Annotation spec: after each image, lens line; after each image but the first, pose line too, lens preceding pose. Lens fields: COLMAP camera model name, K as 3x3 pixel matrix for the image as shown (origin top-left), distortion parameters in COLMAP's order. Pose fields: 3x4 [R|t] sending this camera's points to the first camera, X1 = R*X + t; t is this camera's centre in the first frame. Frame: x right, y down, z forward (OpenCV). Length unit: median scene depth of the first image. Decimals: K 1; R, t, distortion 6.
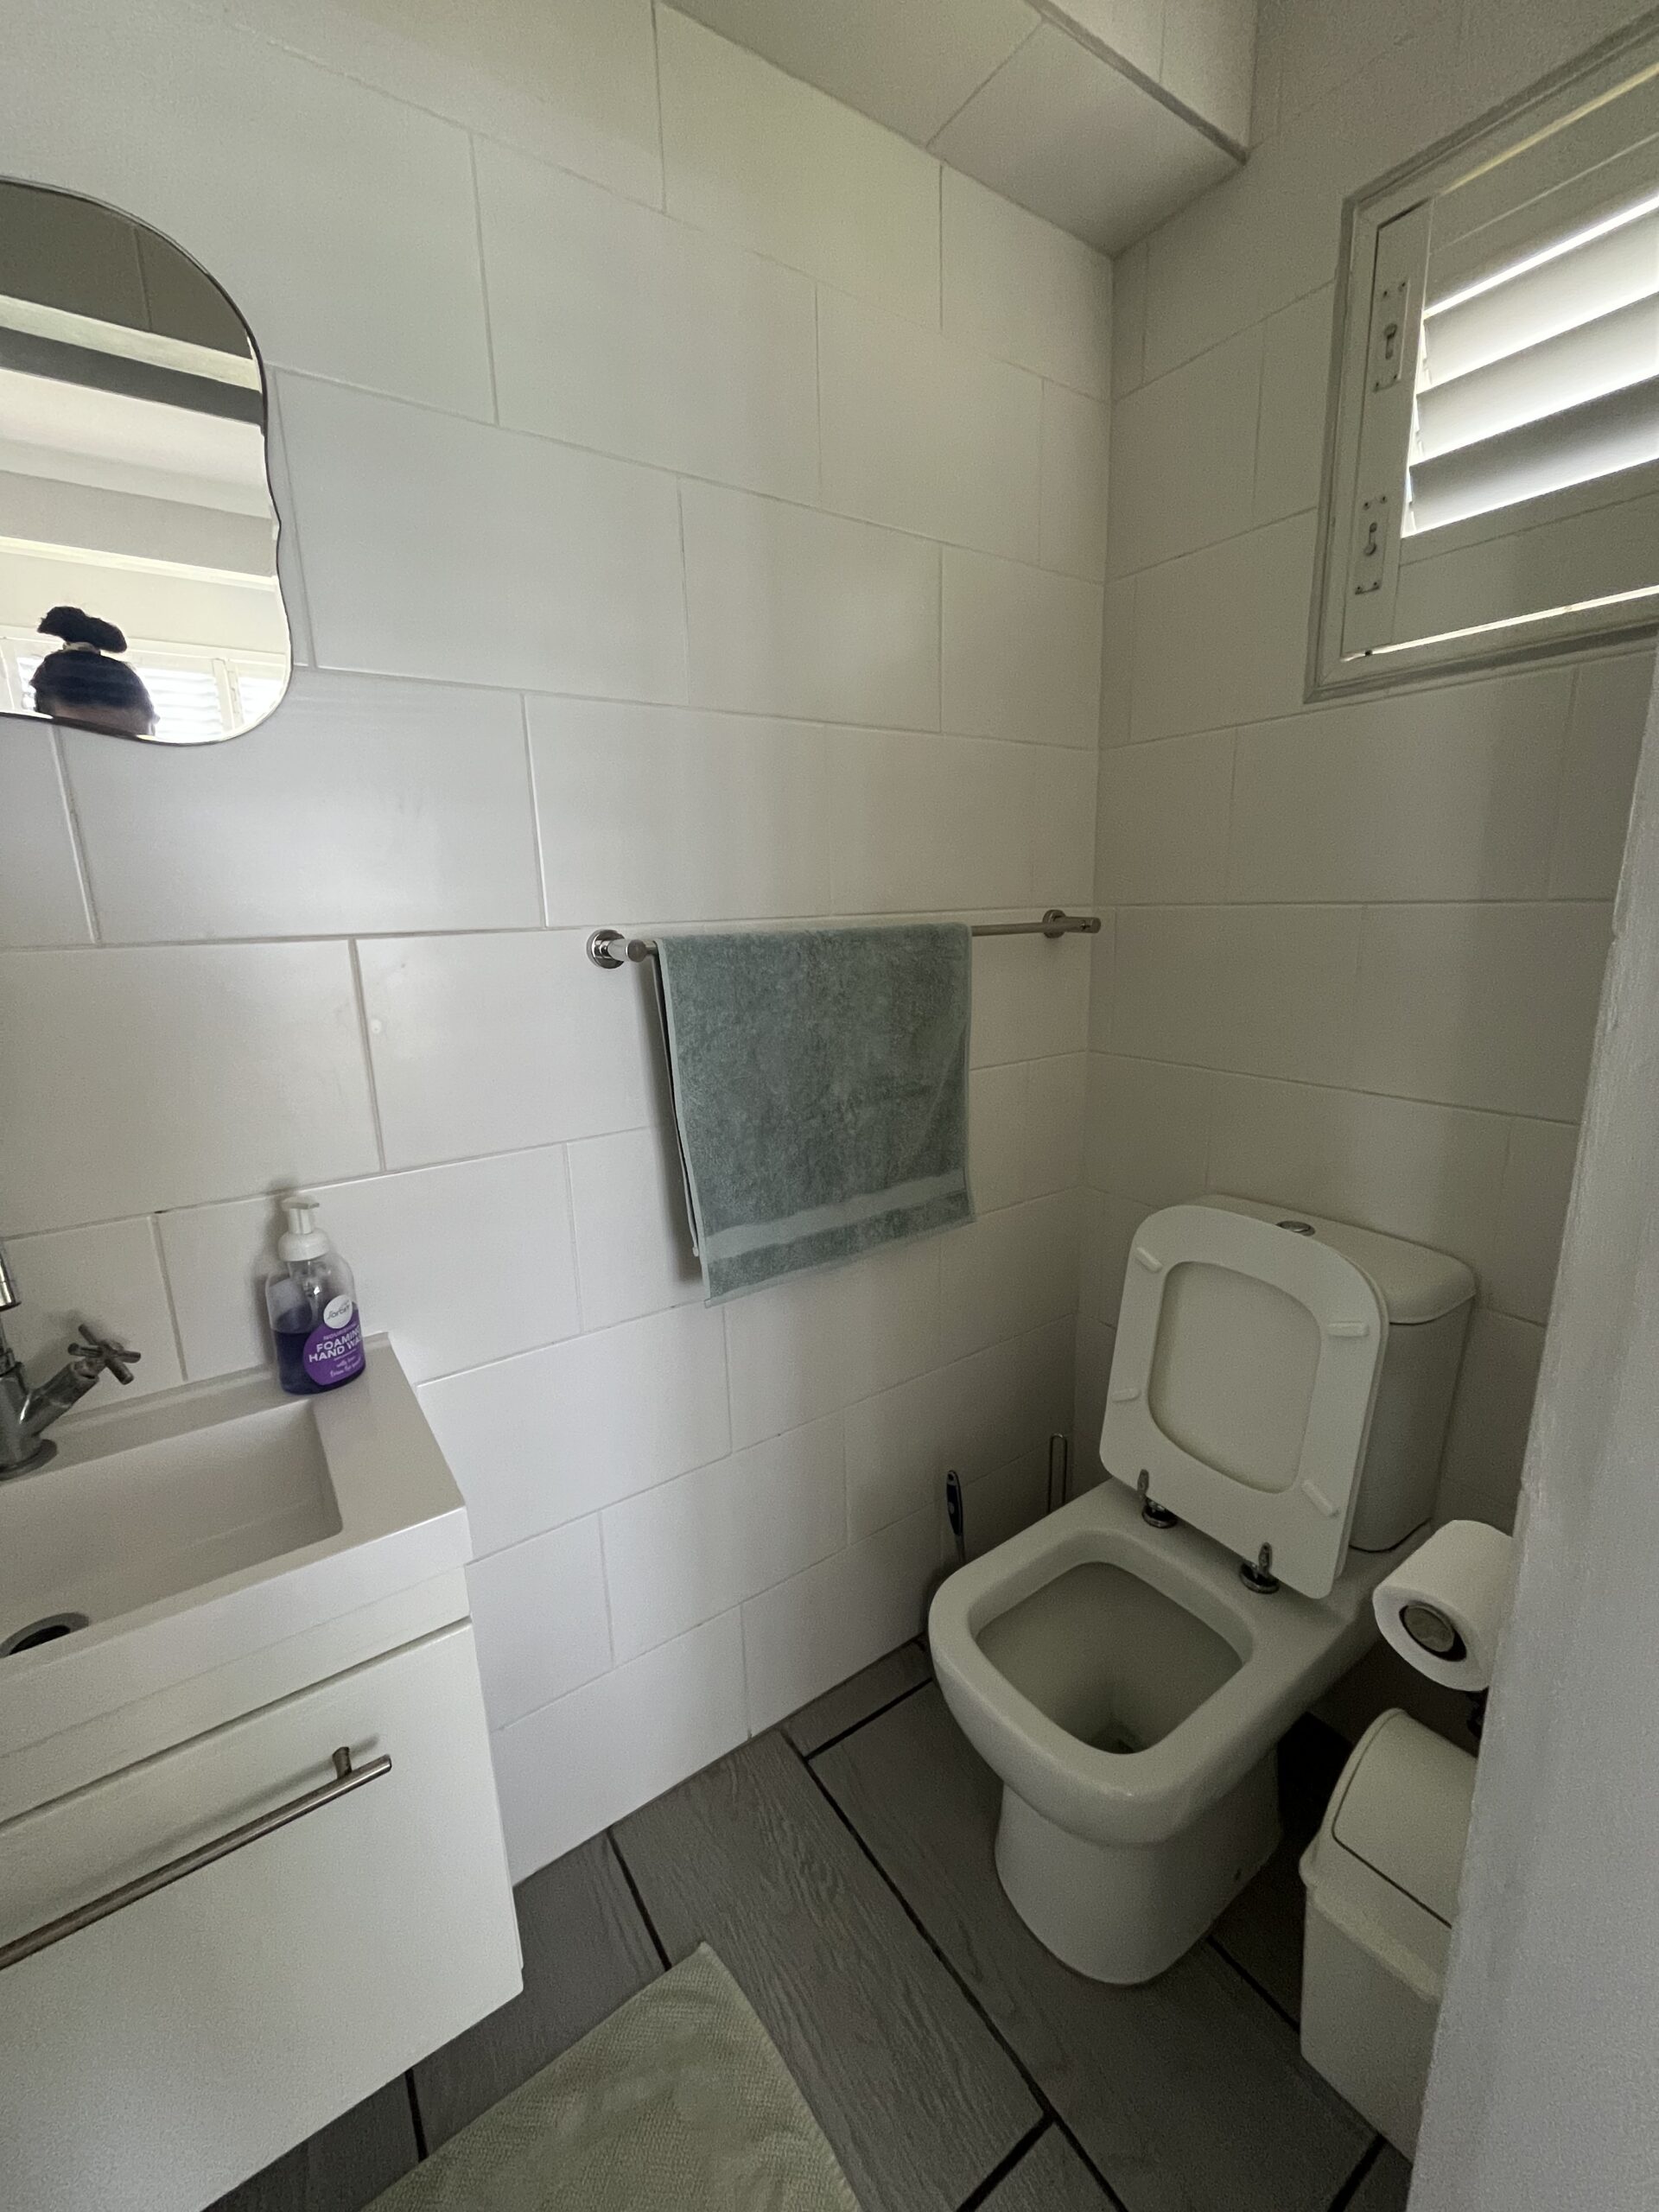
lens RADIAL K [[899.3, 0, 822.7], [0, 899.3, 1106.5], [0, 0, 1]] dist [-0.003028, 0.000408]
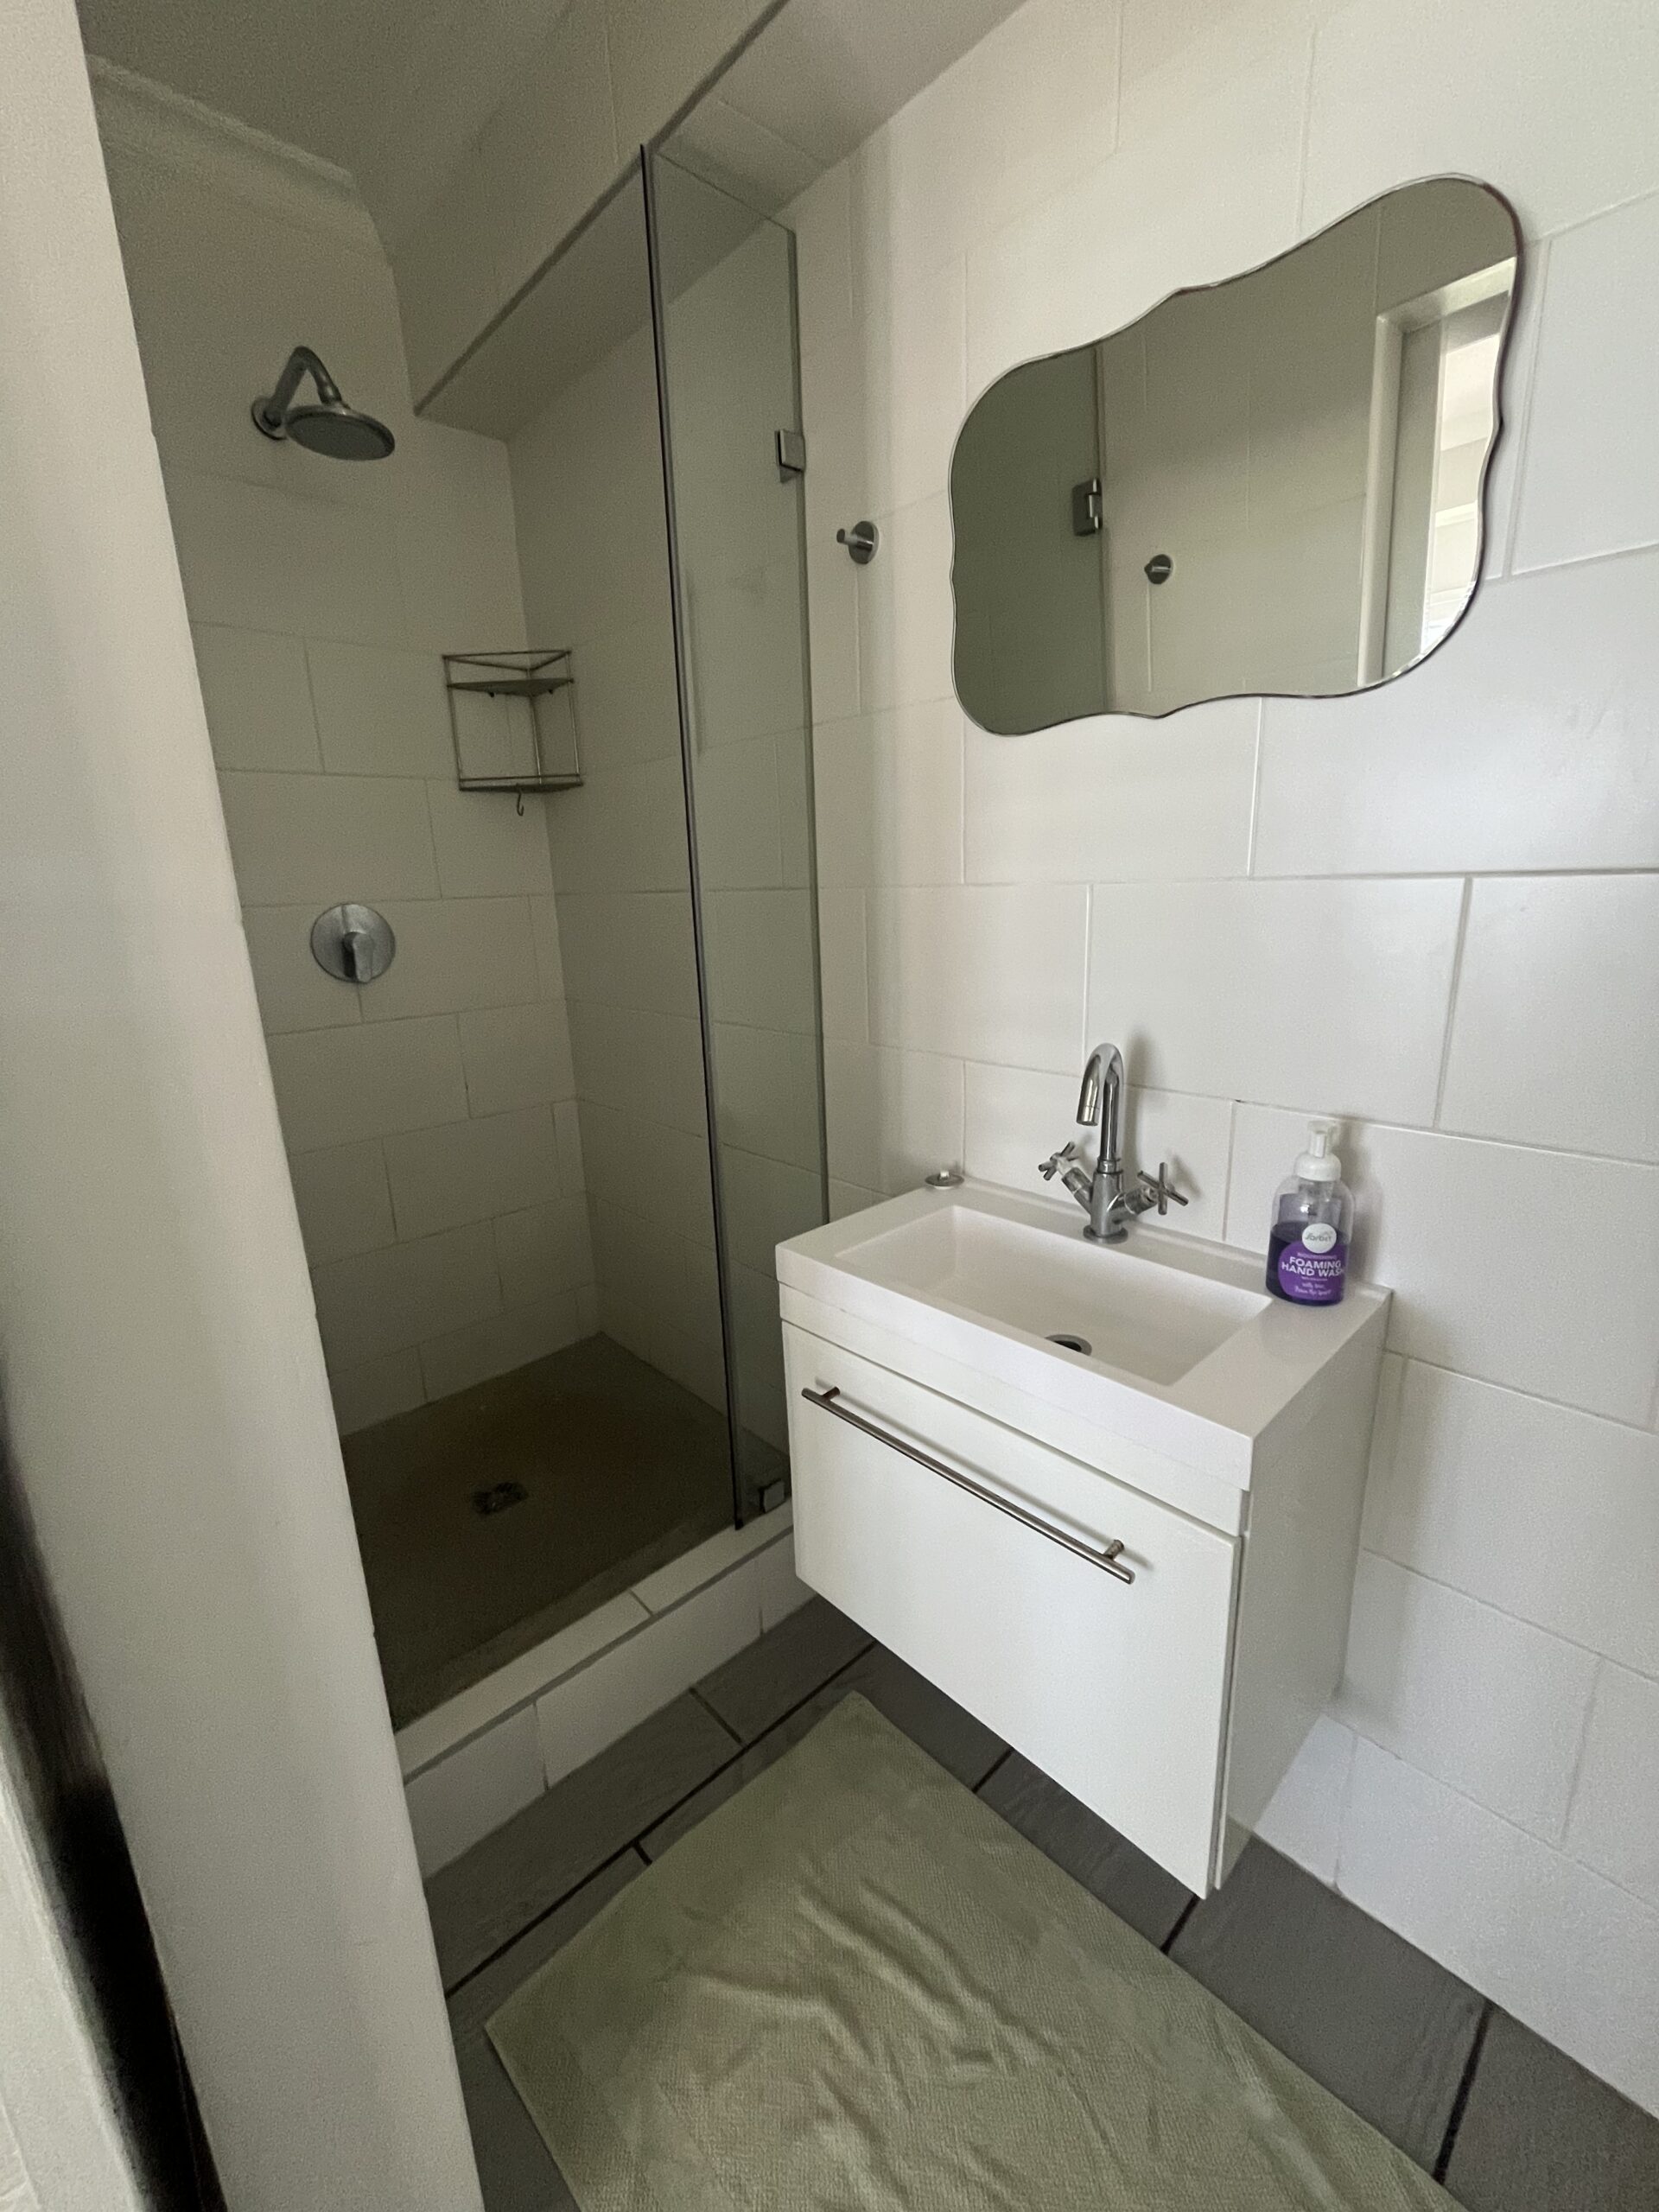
lens RADIAL K [[899.3, 0, 822.0], [0, 899.3, 1099.3], [0, 0, 1]] dist [-0.003028, 0.000408]
pose [[0.148623, 0.259759, -0.954168, 0.333150], [-0.186998, 0.954858, 0.230820, -0.059075], [0.971053, 0.144122, 0.190488, 0.219033]]
